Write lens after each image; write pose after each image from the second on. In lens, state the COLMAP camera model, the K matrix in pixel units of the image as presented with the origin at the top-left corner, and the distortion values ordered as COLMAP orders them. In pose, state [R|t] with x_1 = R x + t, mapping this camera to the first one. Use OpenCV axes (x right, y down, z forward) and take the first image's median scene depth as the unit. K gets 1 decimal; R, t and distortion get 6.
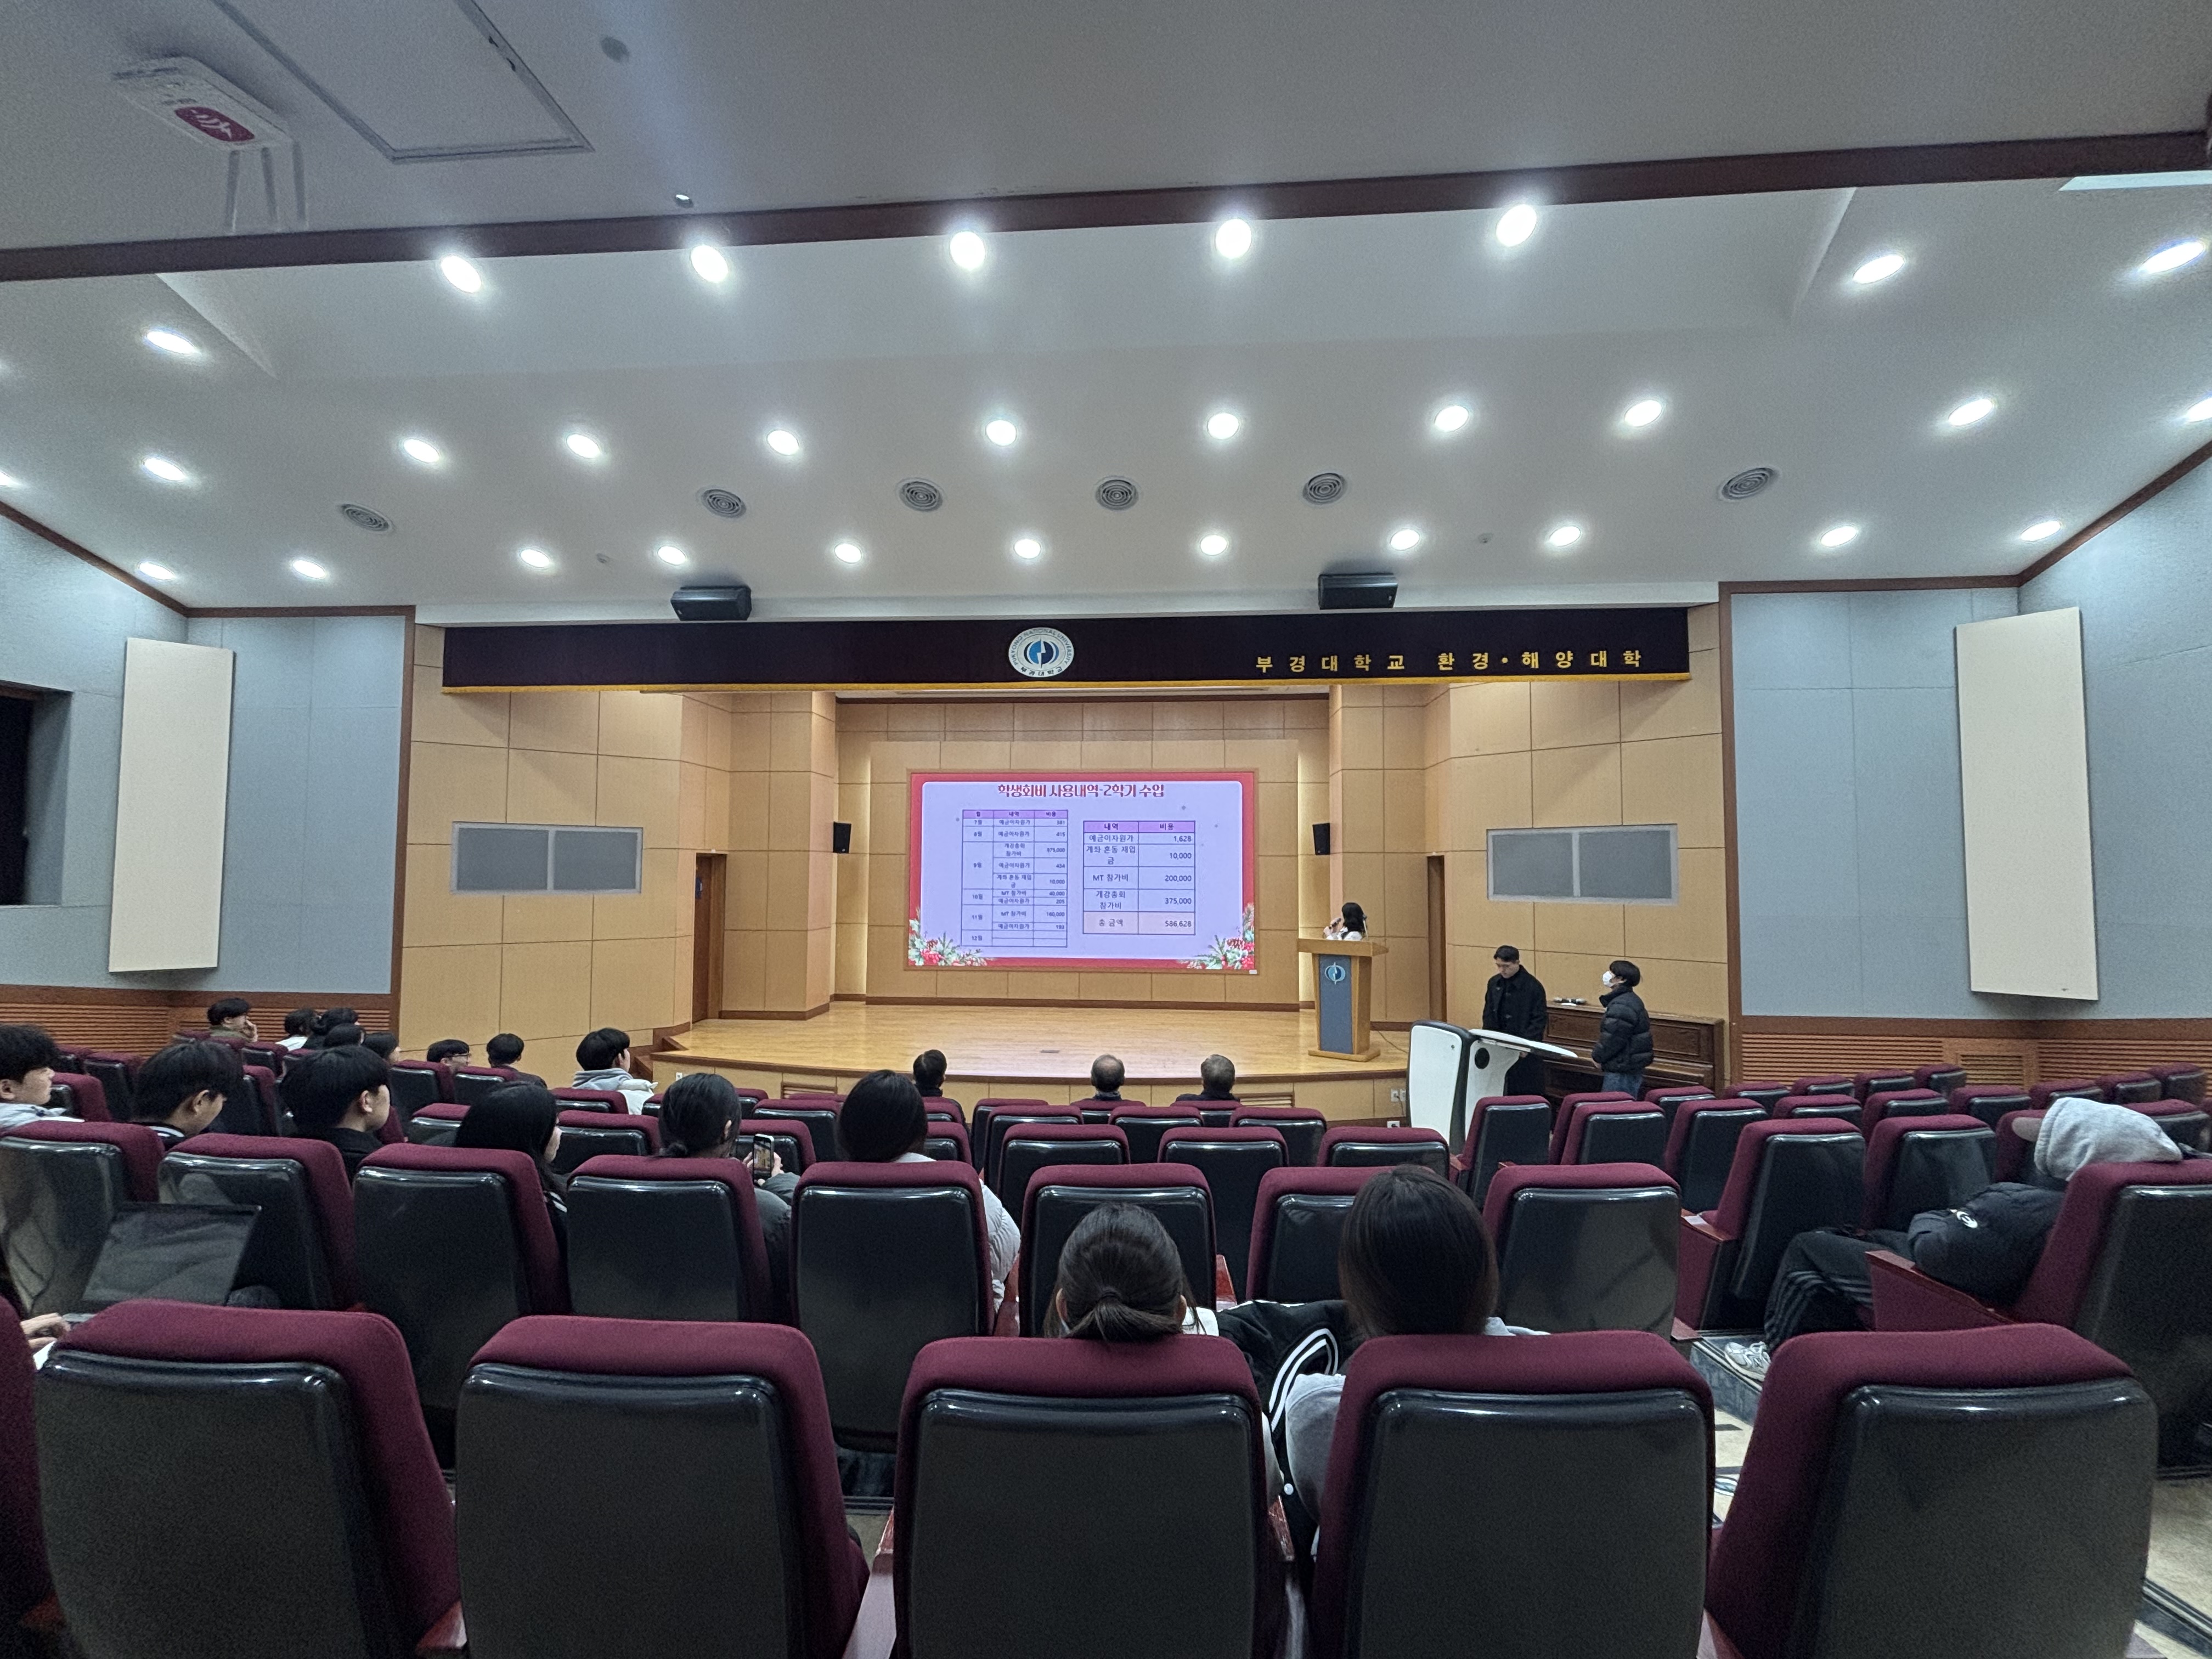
lens RADIAL K [[831.8, 0, 1092.7], [0, 831.8, 821.7], [0, 0, 1]] dist [-0.002251, -0.001089]
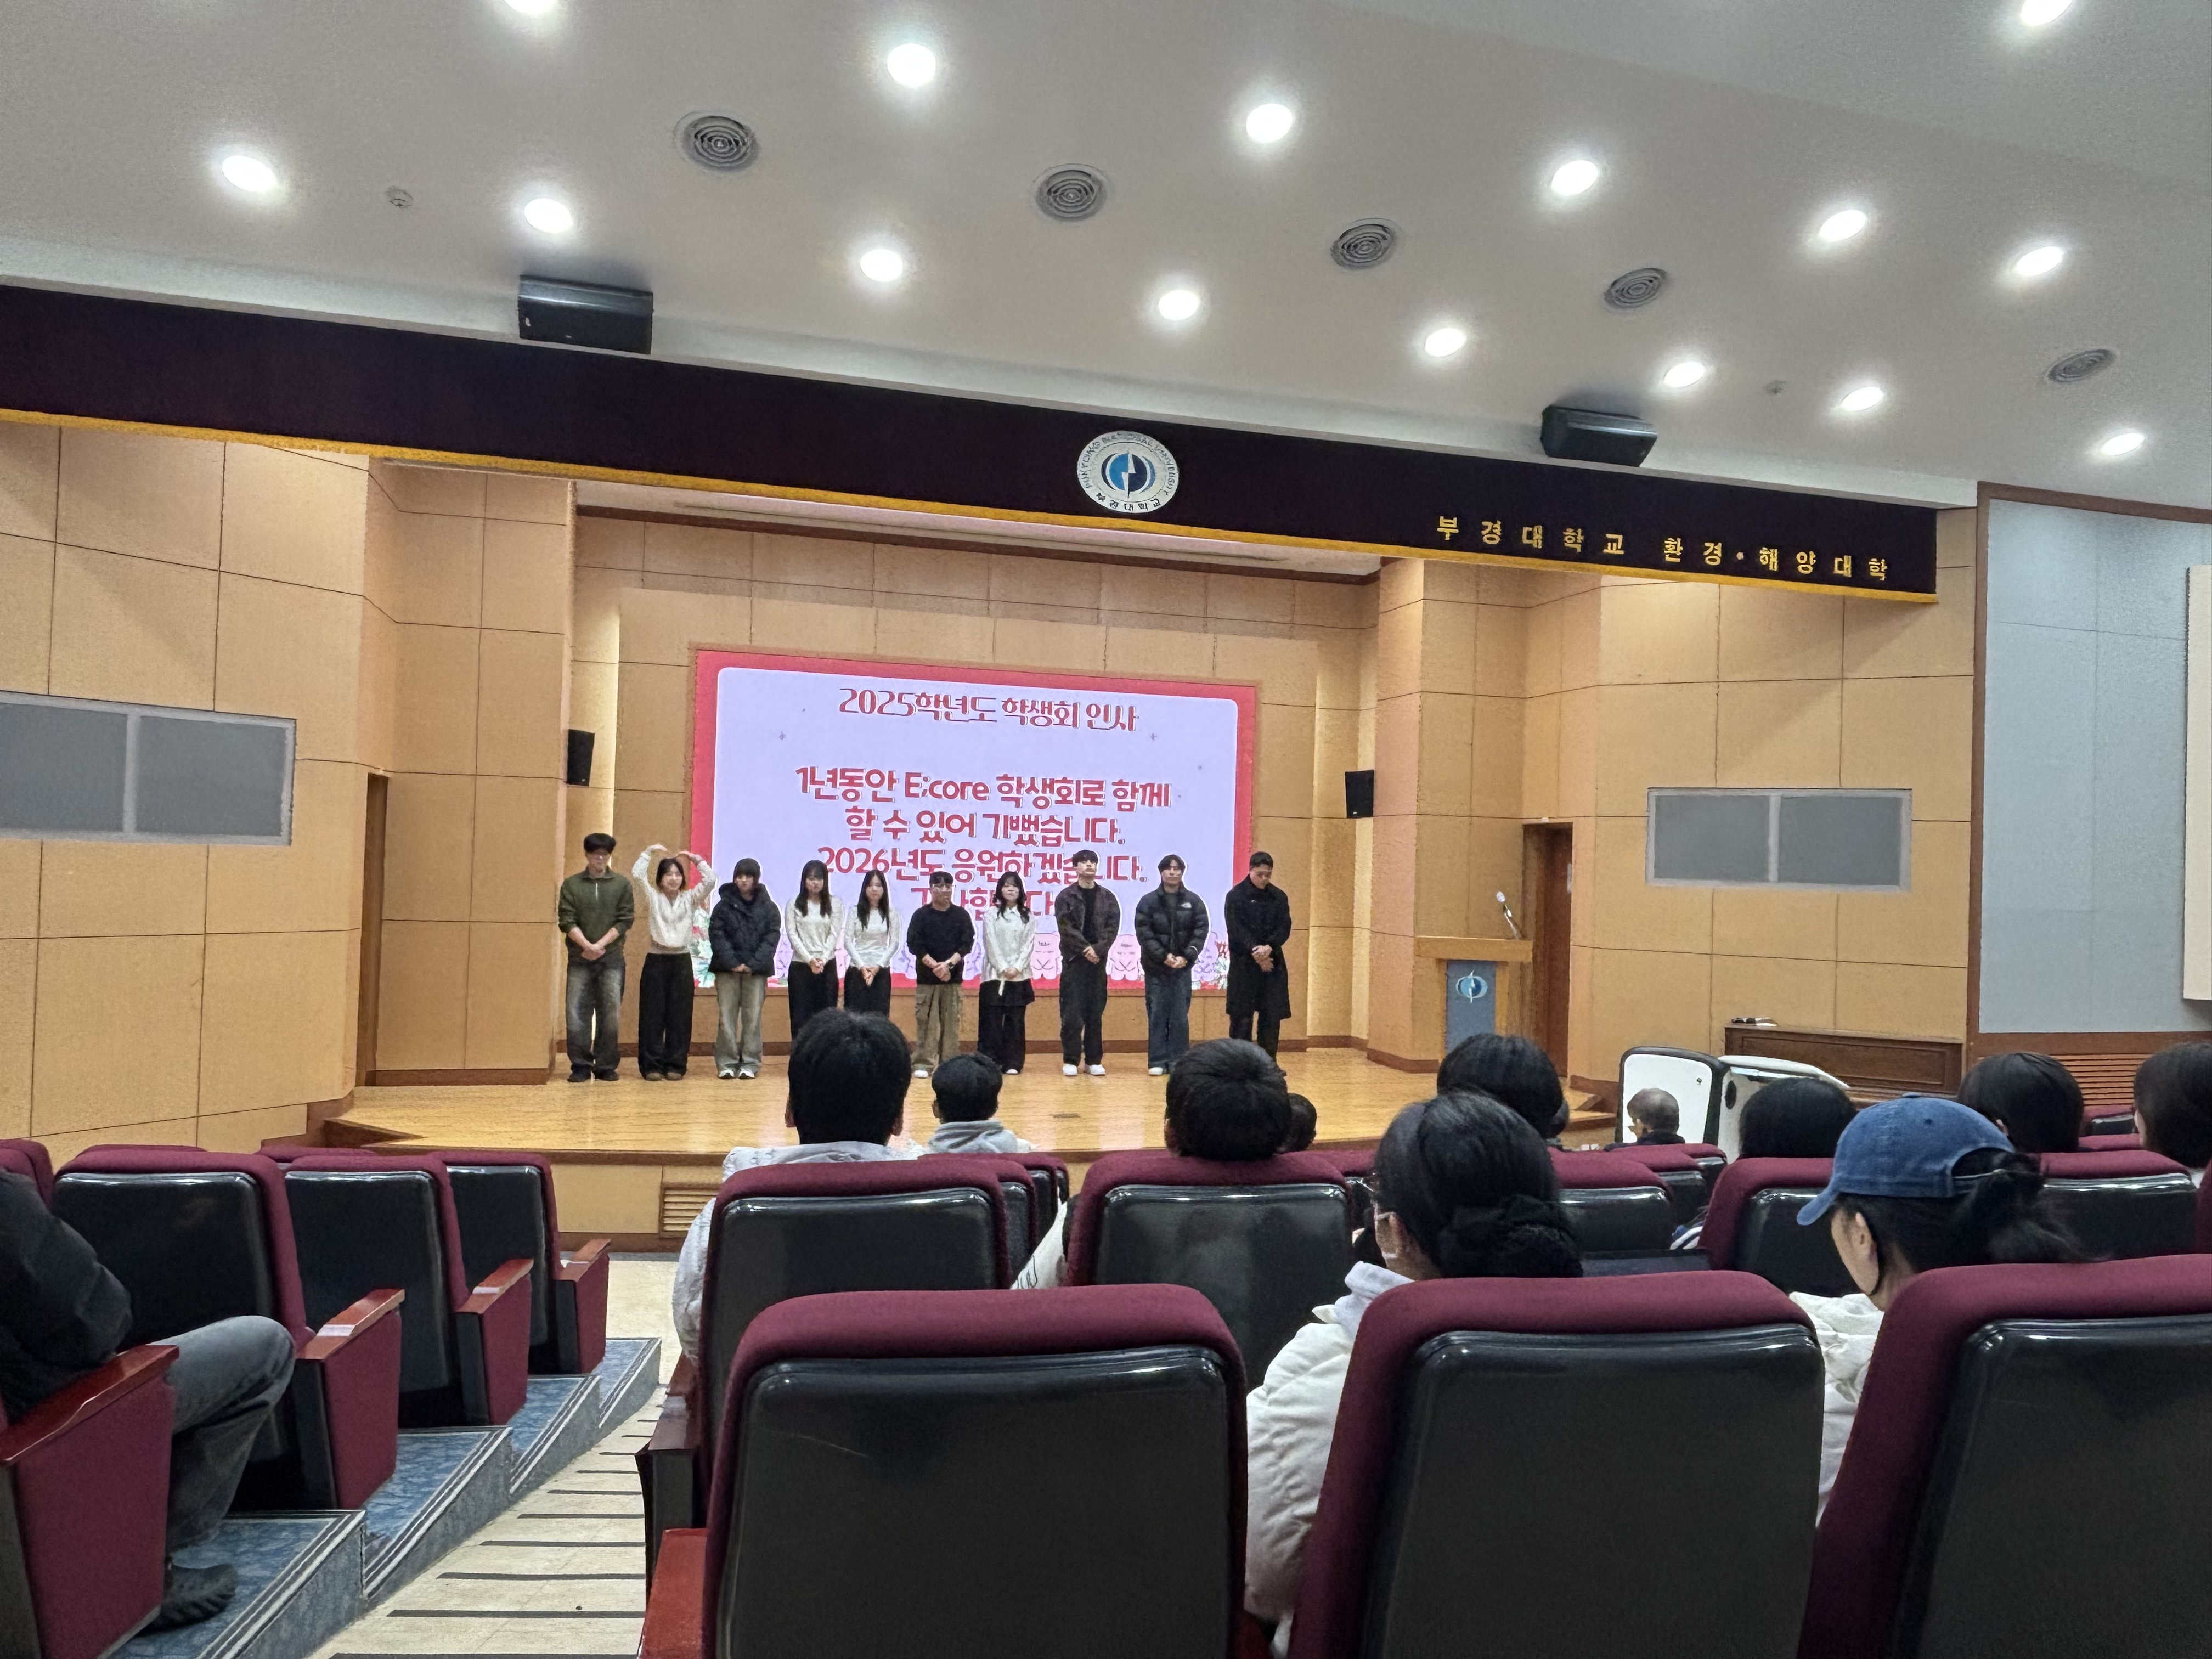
lens RADIAL K [[1441.0, 0, 1095.7], [0, 1441.0, 834.4], [0, 0, 1]] dist [0.023544, -0.050010]
pose [[0.943626, 0.029665, 0.329681, -0.427601], [-0.045700, 0.998114, 0.040991, 0.022401], [-0.327843, -0.053747, 0.943202, -0.019299]]
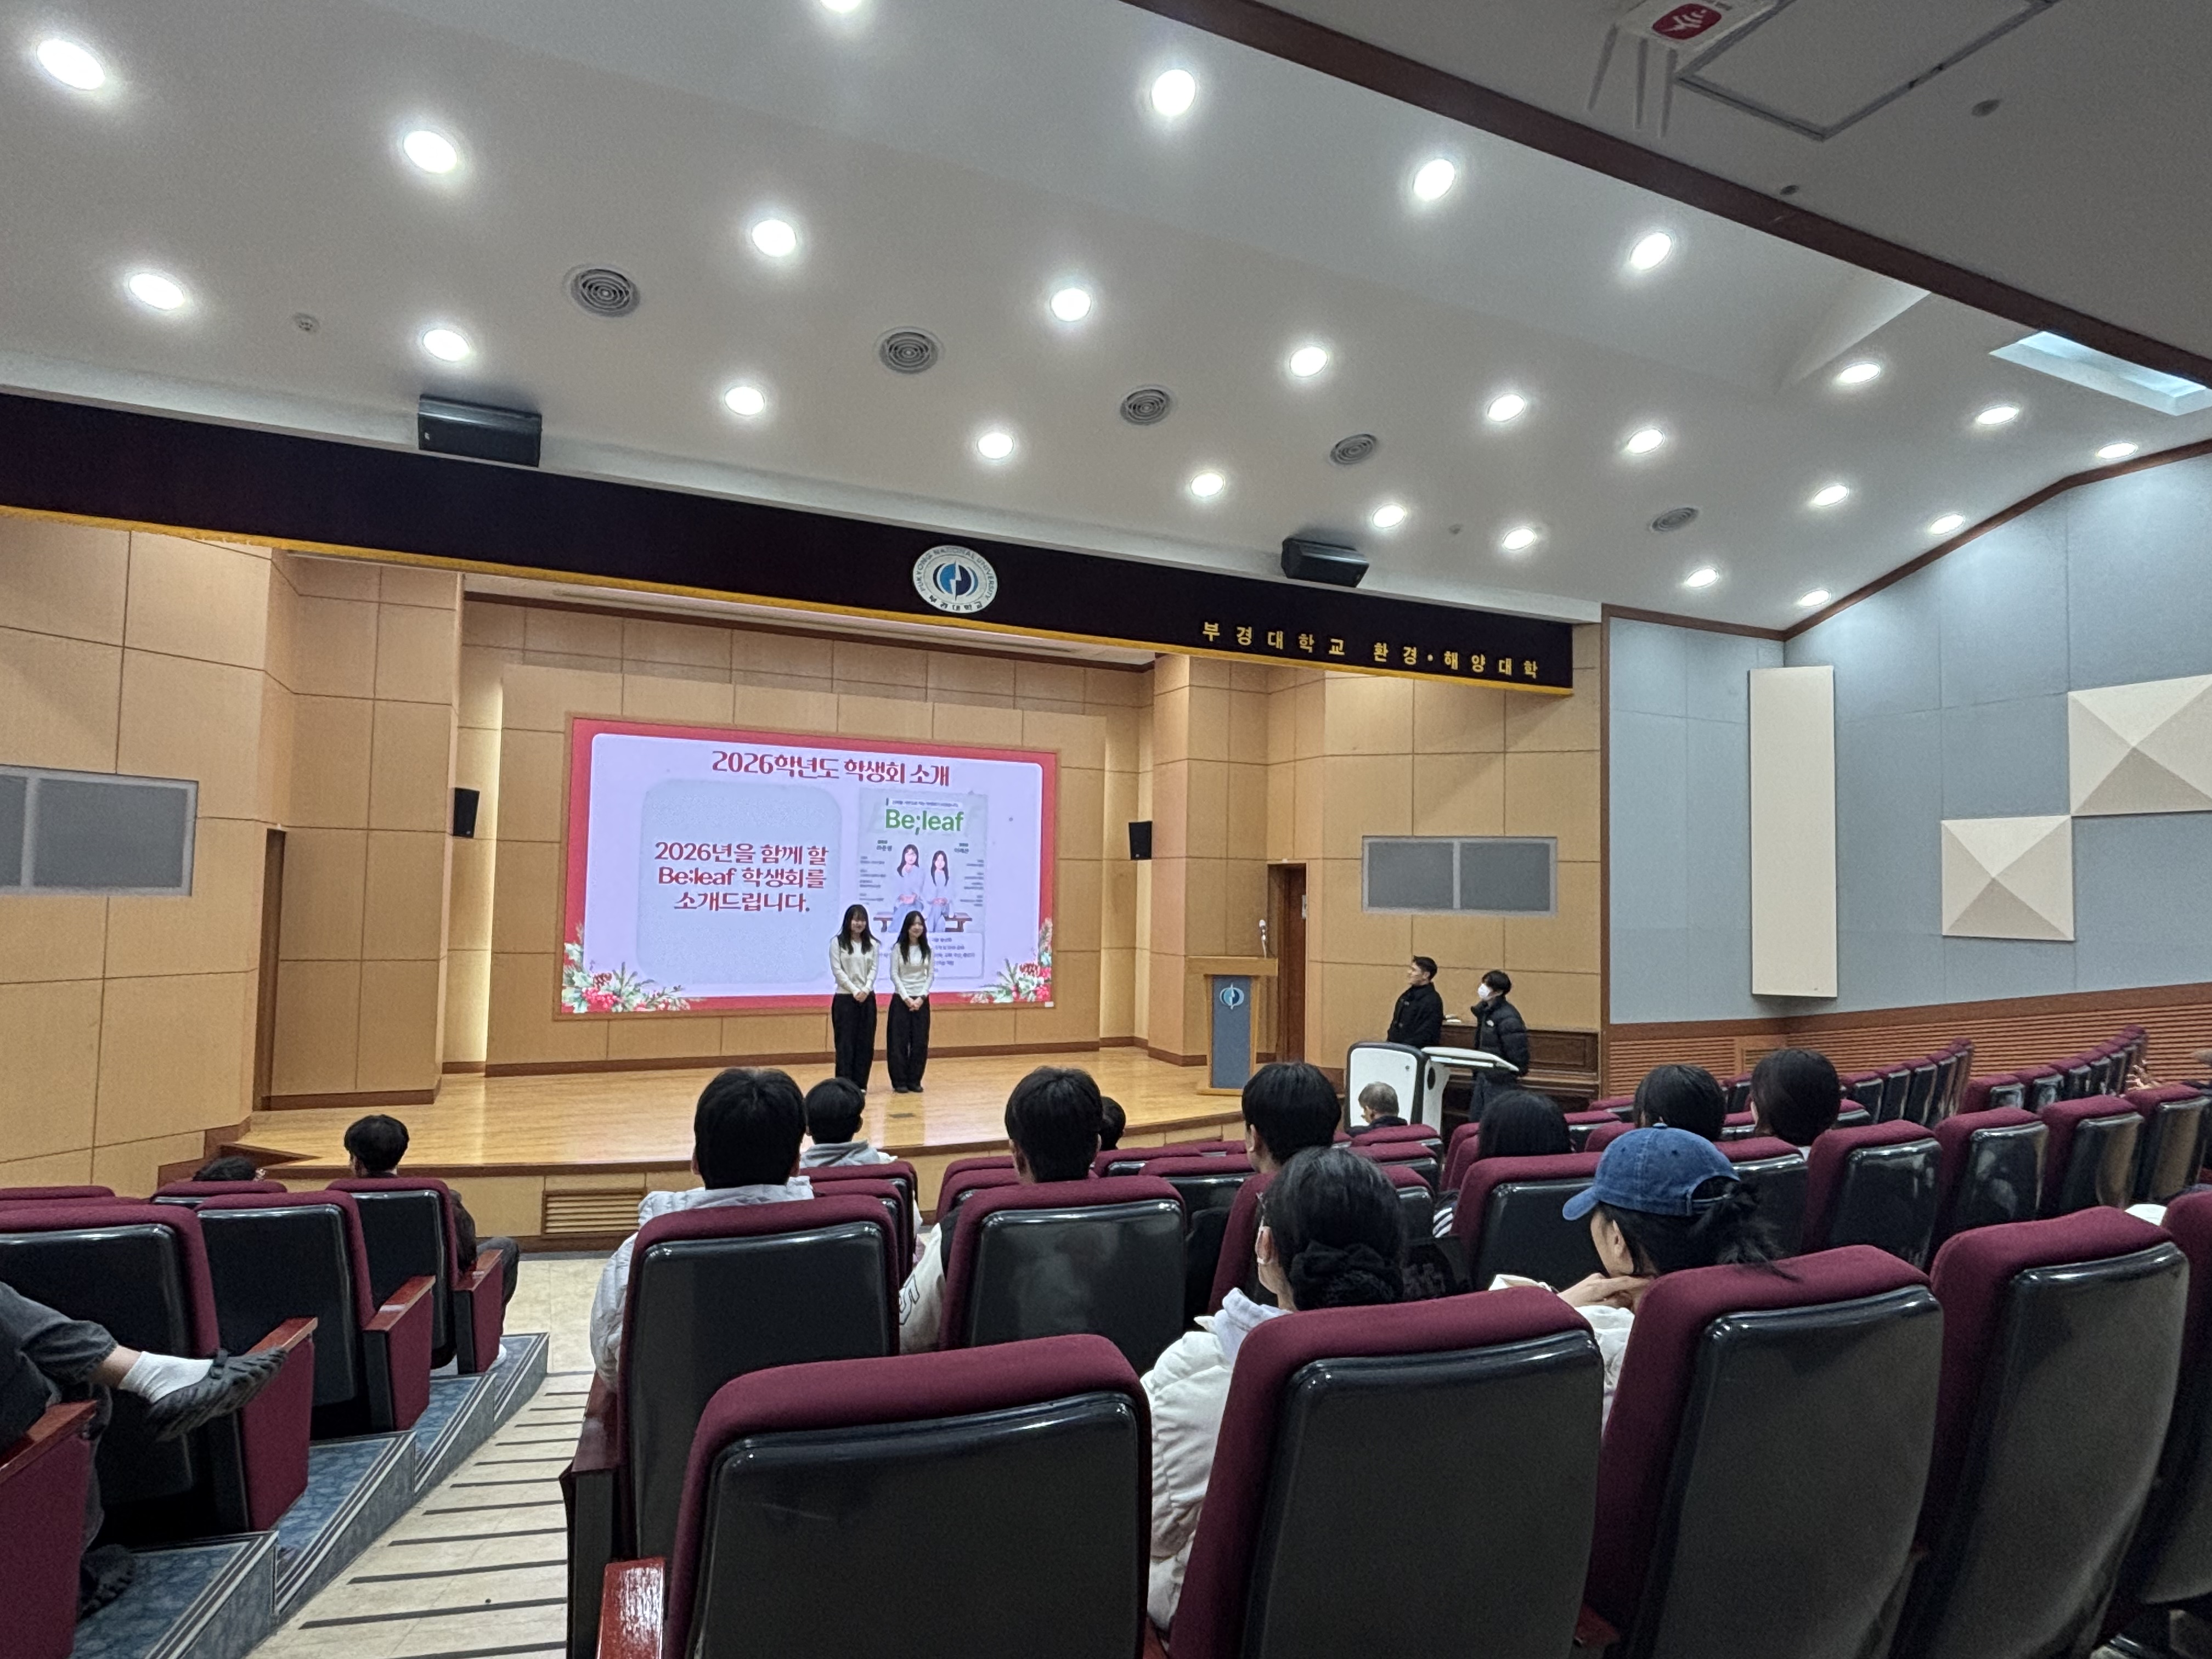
lens RADIAL K [[1180.5, 0, 1091.7], [0, 1180.5, 837.8], [0, 0, 1]] dist [0.002563, -0.007560]
pose [[0.883793, 0.034272, 0.466620, -0.438491], [-0.044252, 0.998966, 0.010443, 0.011962], [-0.465780, -0.029879, 0.884396, -0.005037]]
